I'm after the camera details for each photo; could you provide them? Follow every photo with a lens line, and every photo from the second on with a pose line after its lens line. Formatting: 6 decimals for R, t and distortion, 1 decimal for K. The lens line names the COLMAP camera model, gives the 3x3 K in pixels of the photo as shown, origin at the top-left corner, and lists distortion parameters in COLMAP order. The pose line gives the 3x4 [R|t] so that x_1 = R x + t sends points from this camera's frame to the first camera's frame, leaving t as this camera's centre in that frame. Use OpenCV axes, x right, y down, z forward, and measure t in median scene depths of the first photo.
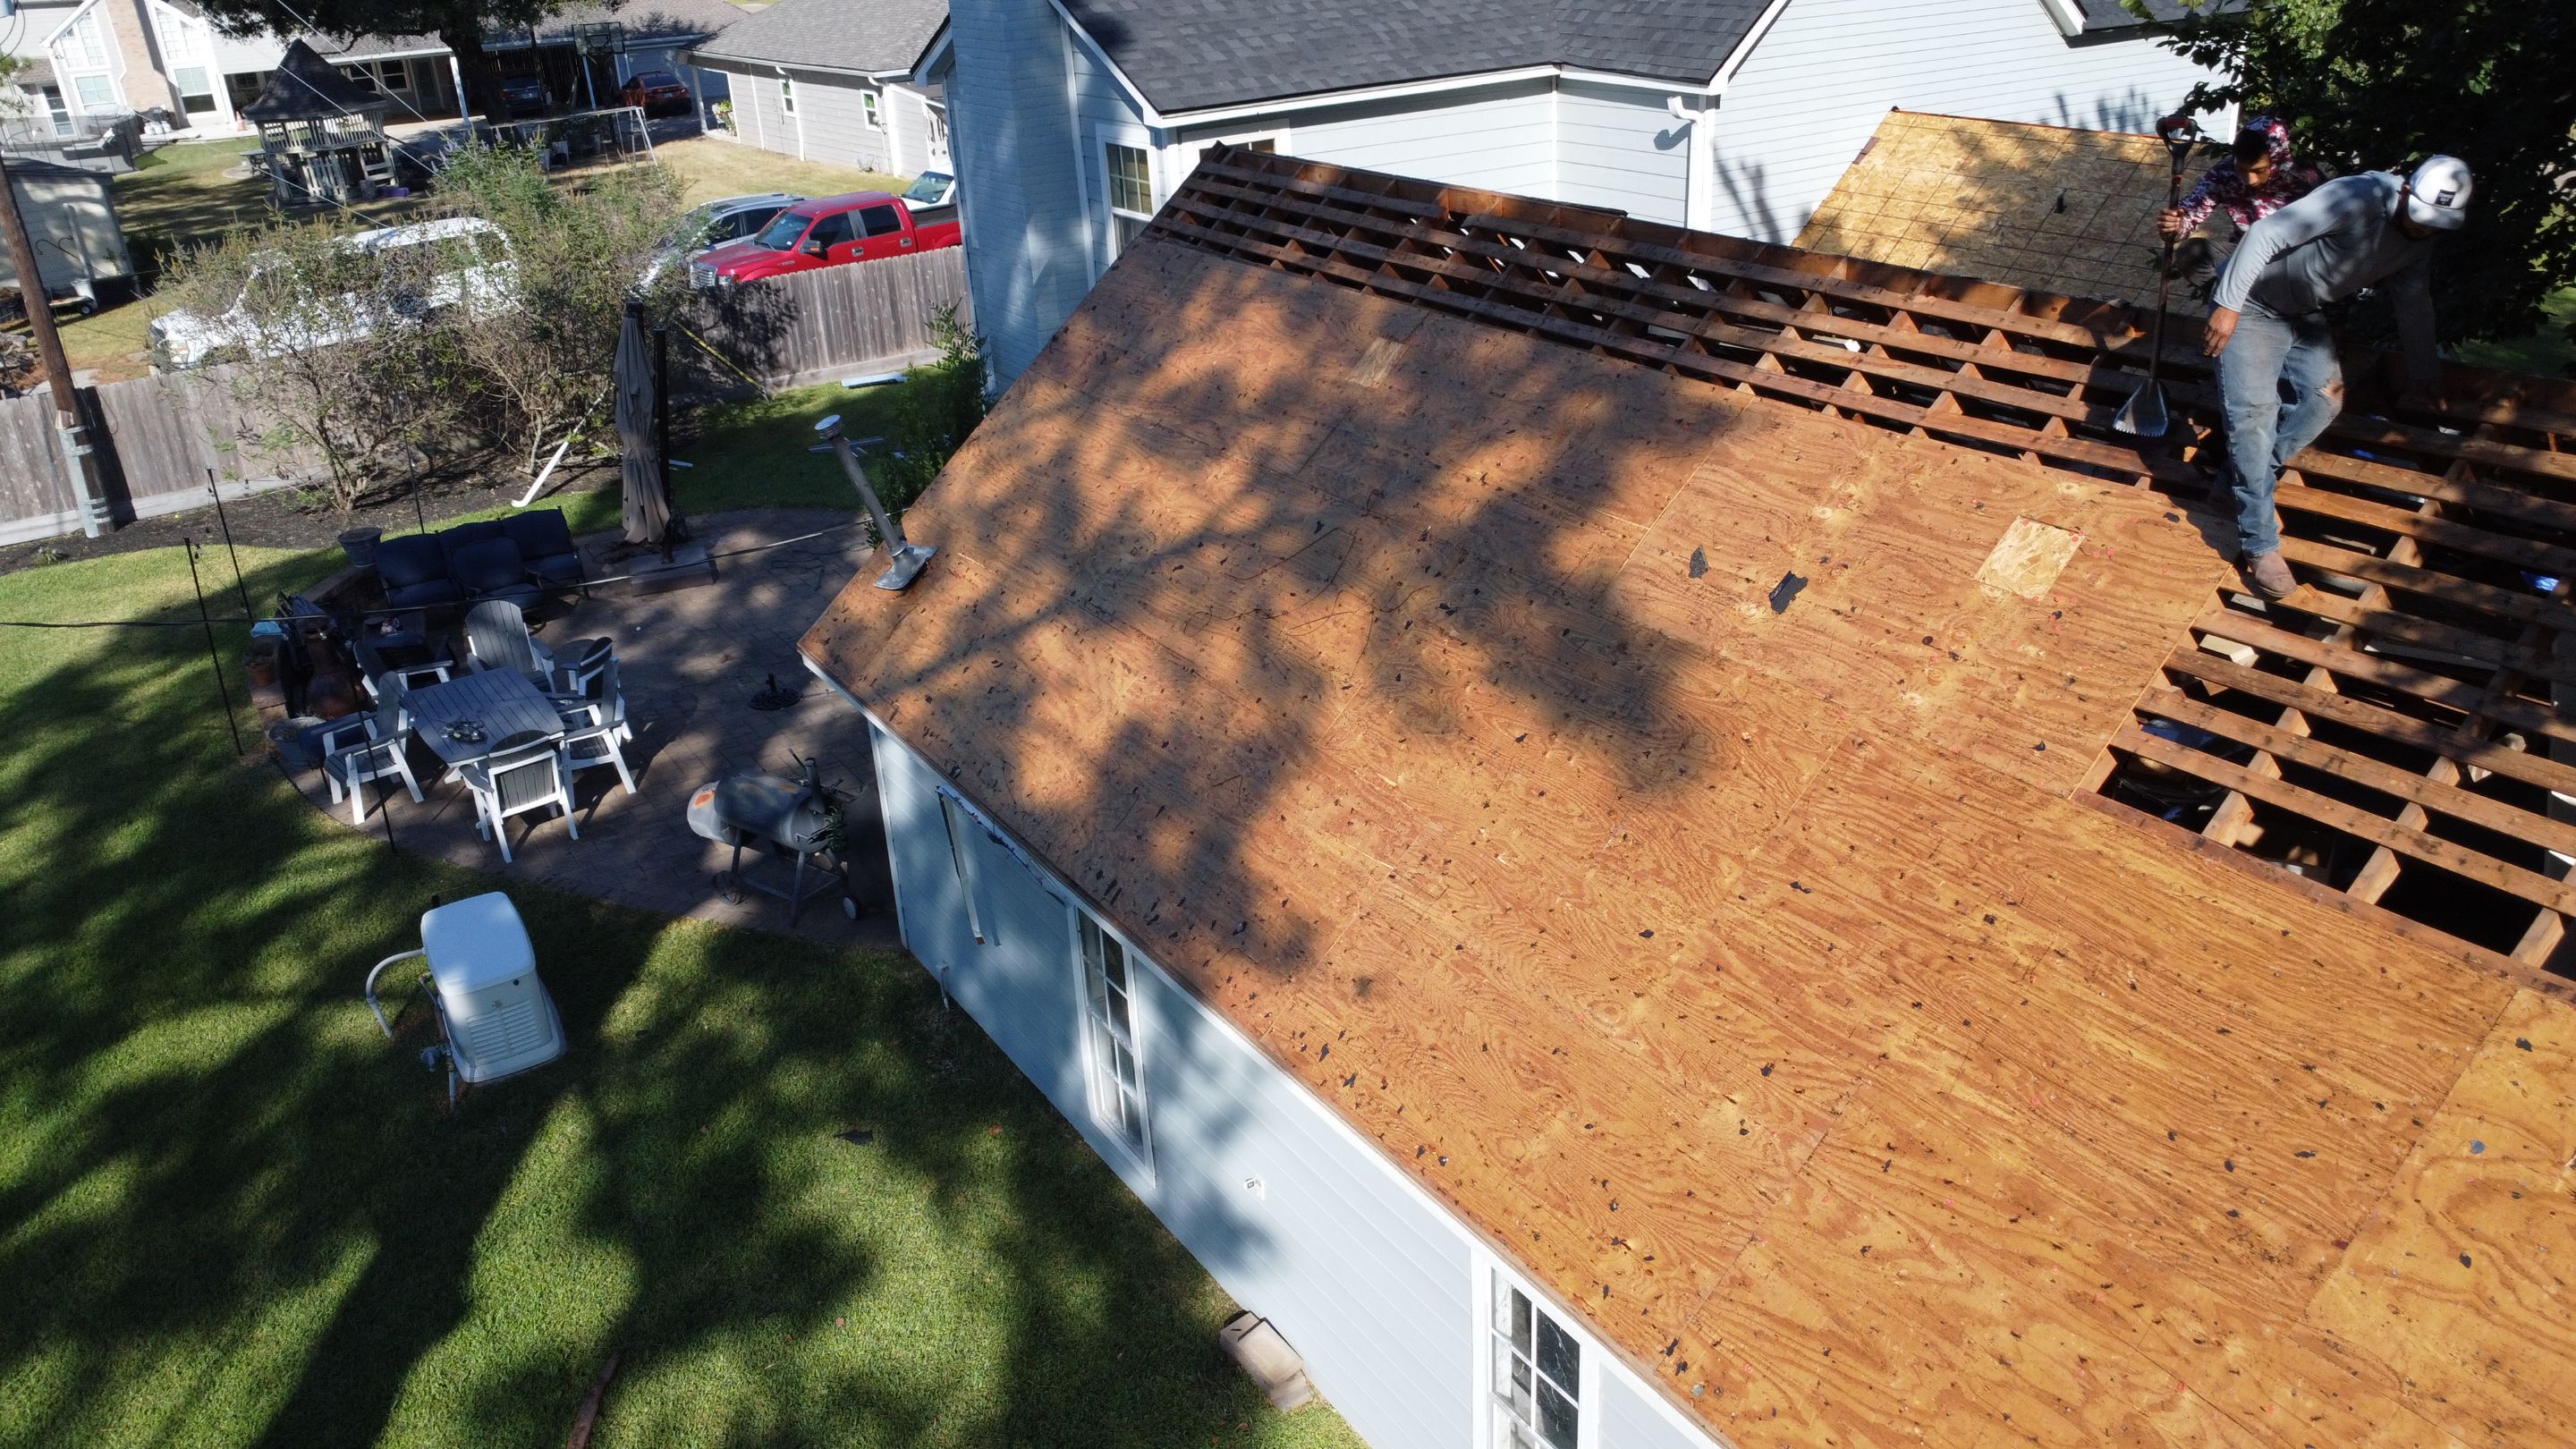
lens RADIAL K [[1865.0, 0, 1308.0], [0, 1865.0, 723.5], [0, 0, 1]] dist [-0.023514, -0.012610]
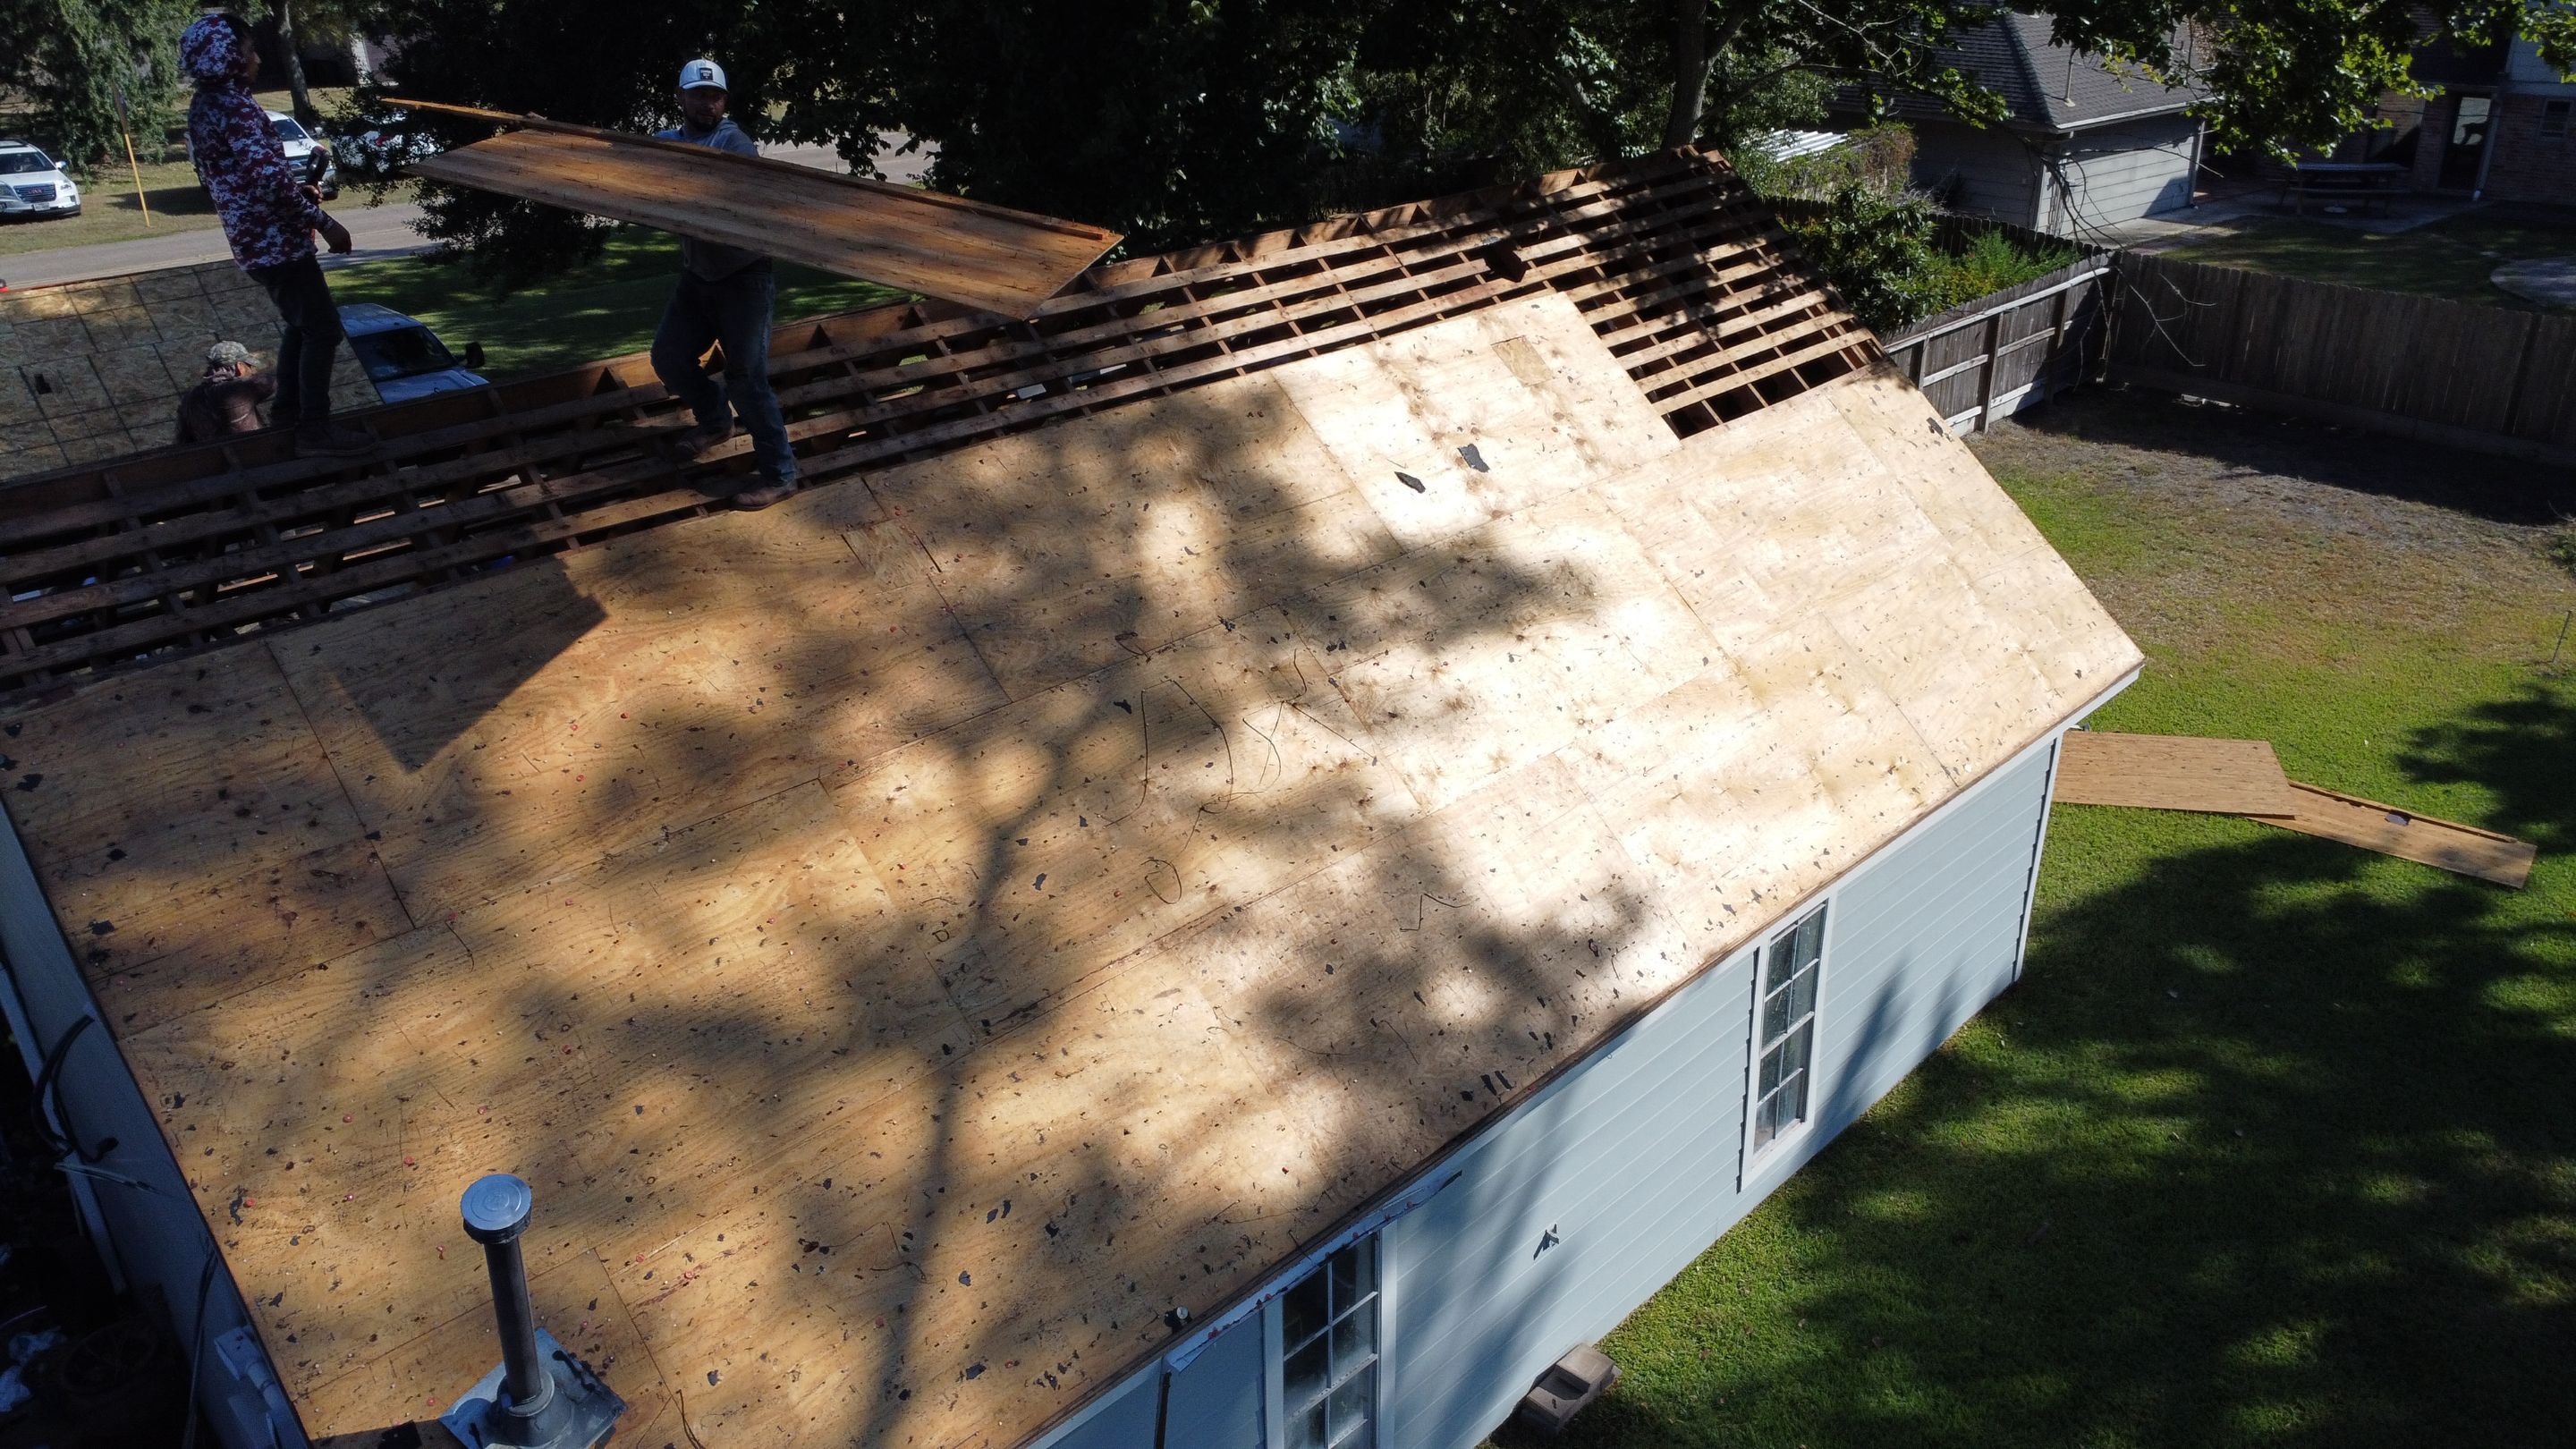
lens RADIAL K [[1865.0, 0, 1294.4], [0, 1865.0, 705.7], [0, 0, 1]] dist [-0.023514, -0.012610]
pose [[-0.198887, -0.355637, 0.913217, -0.743606], [0.437018, 0.801872, 0.407452, -0.400800], [-0.877188, 0.480129, -0.004062, 0.939278]]
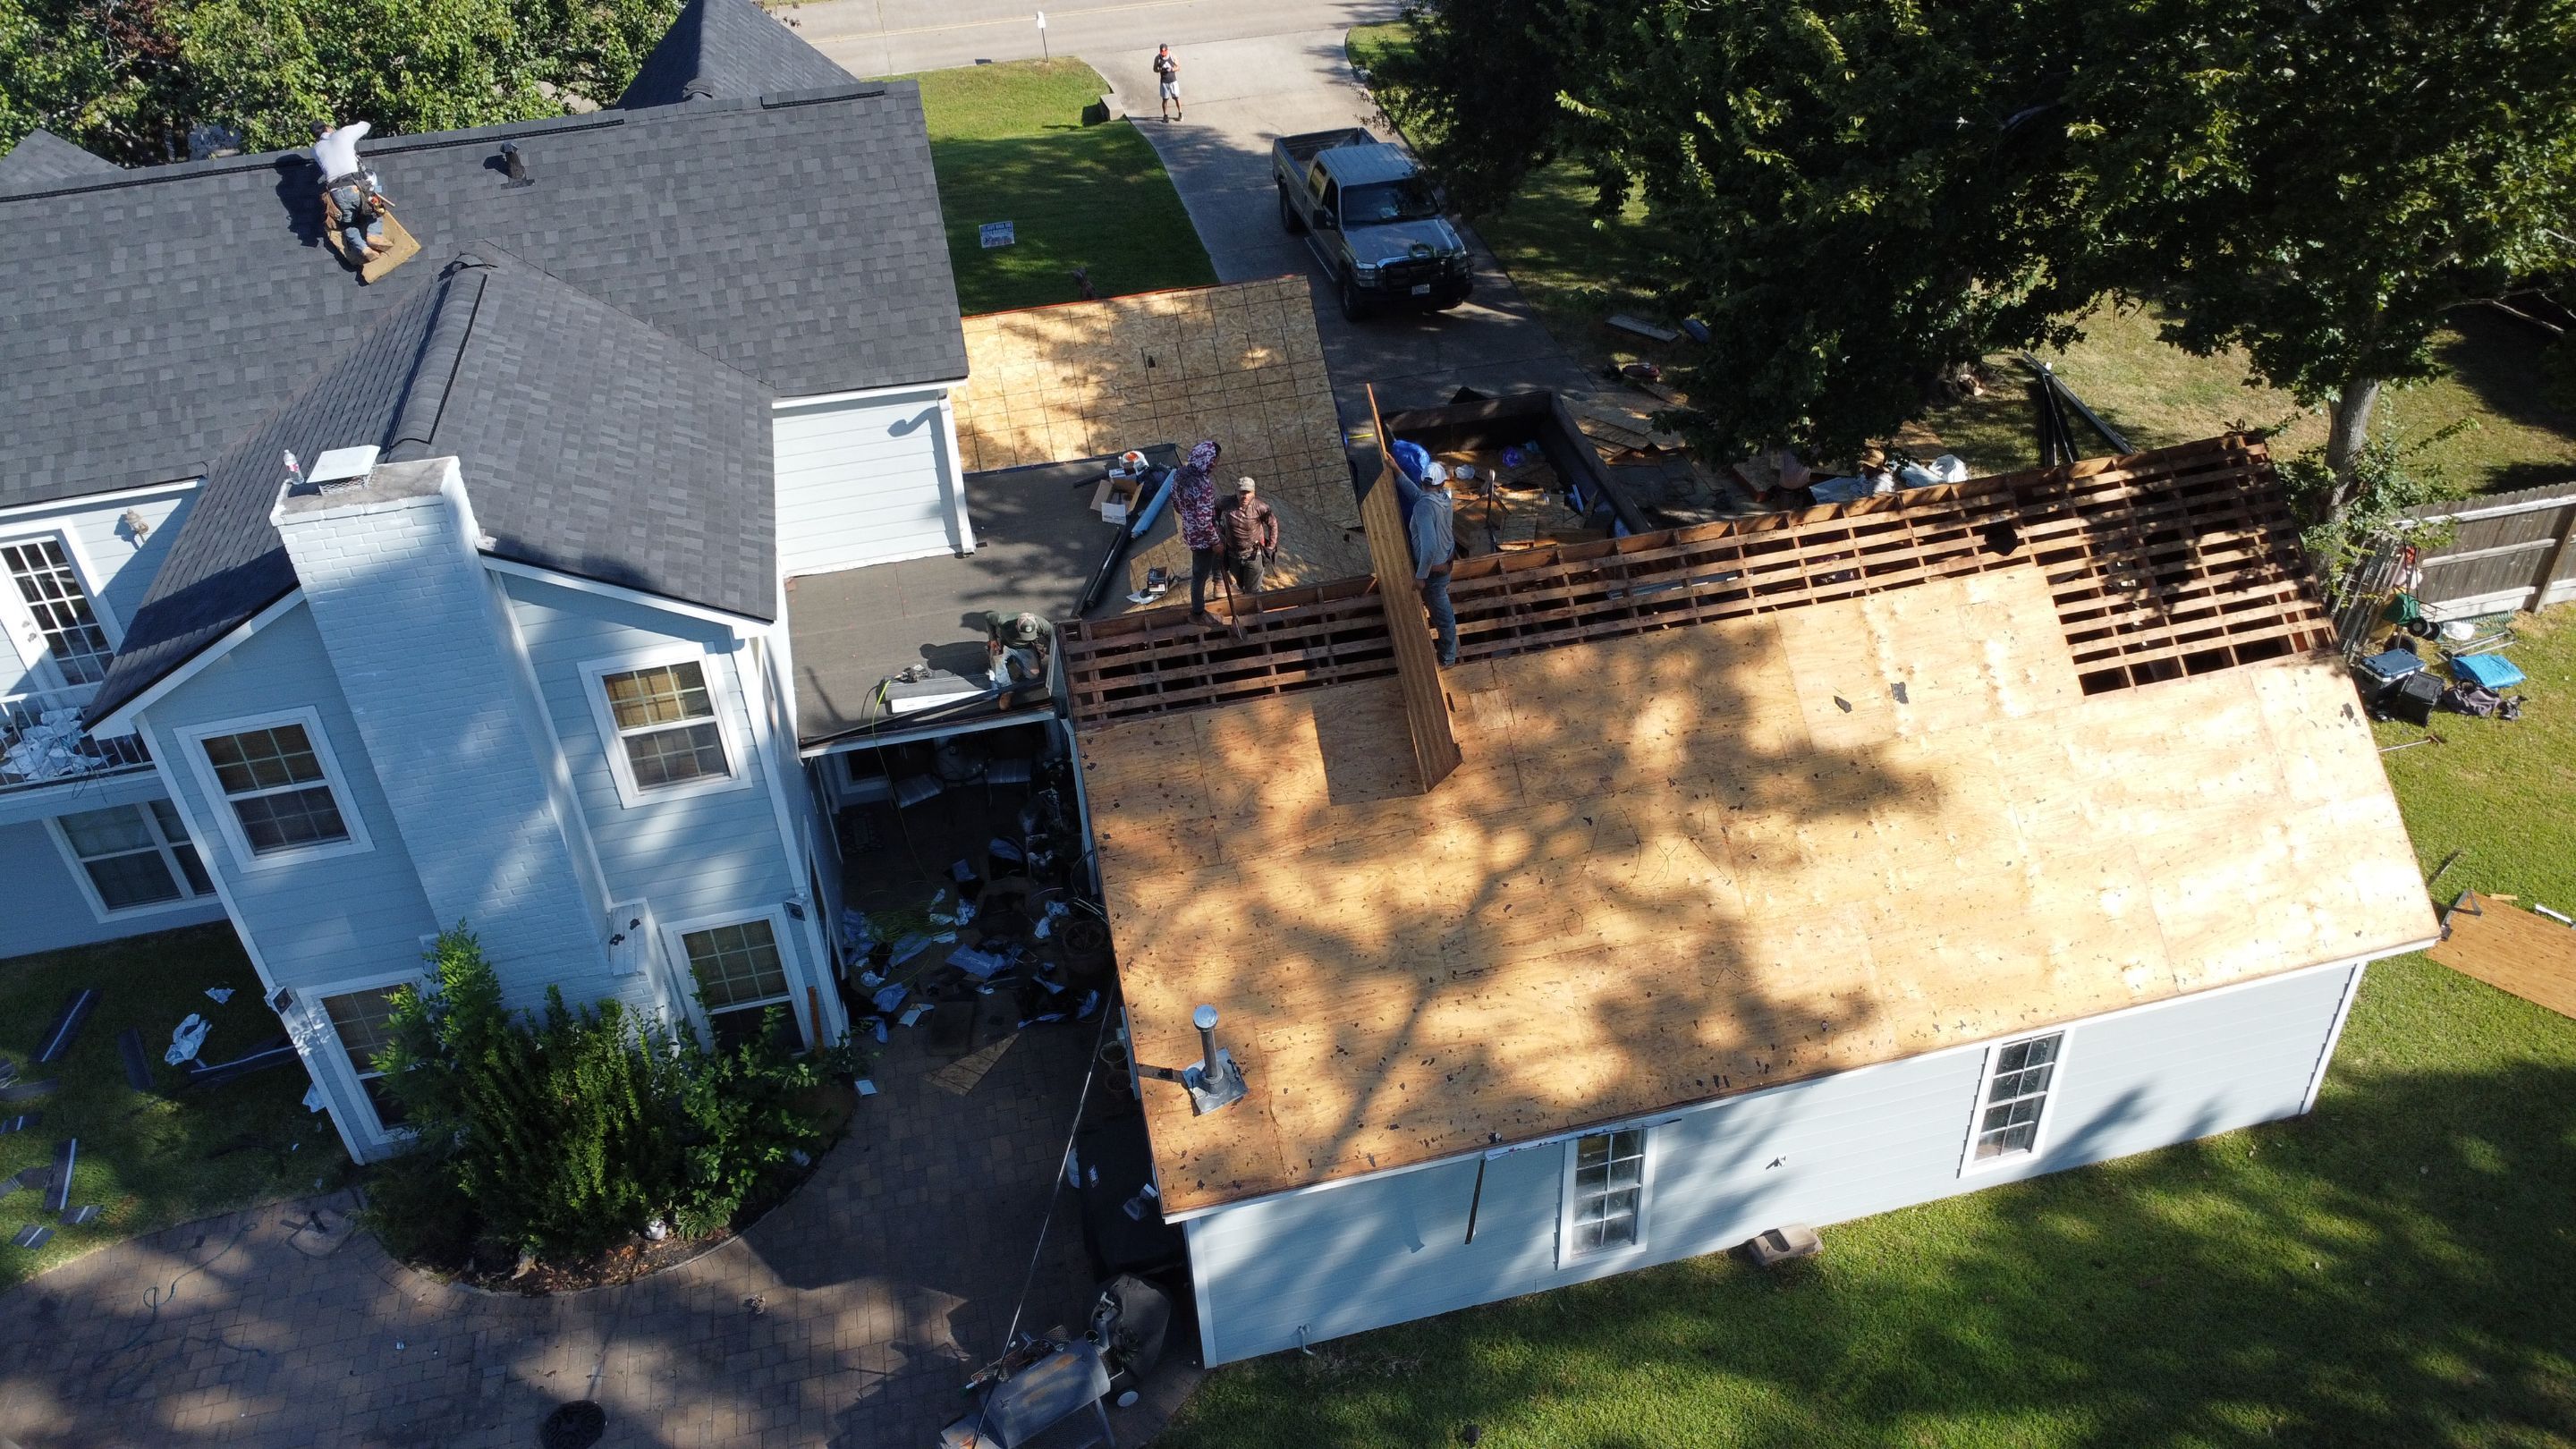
lens RADIAL K [[1865.0, 0, 1288.3], [0, 1865.0, 711.3], [0, 0, 1]] dist [-0.023514, -0.012610]
pose [[0.349374, -0.516573, 0.781722, -1.195371], [0.417259, 0.832781, 0.363829, -0.819112], [-0.838948, 0.199069, 0.506496, 0.429715]]
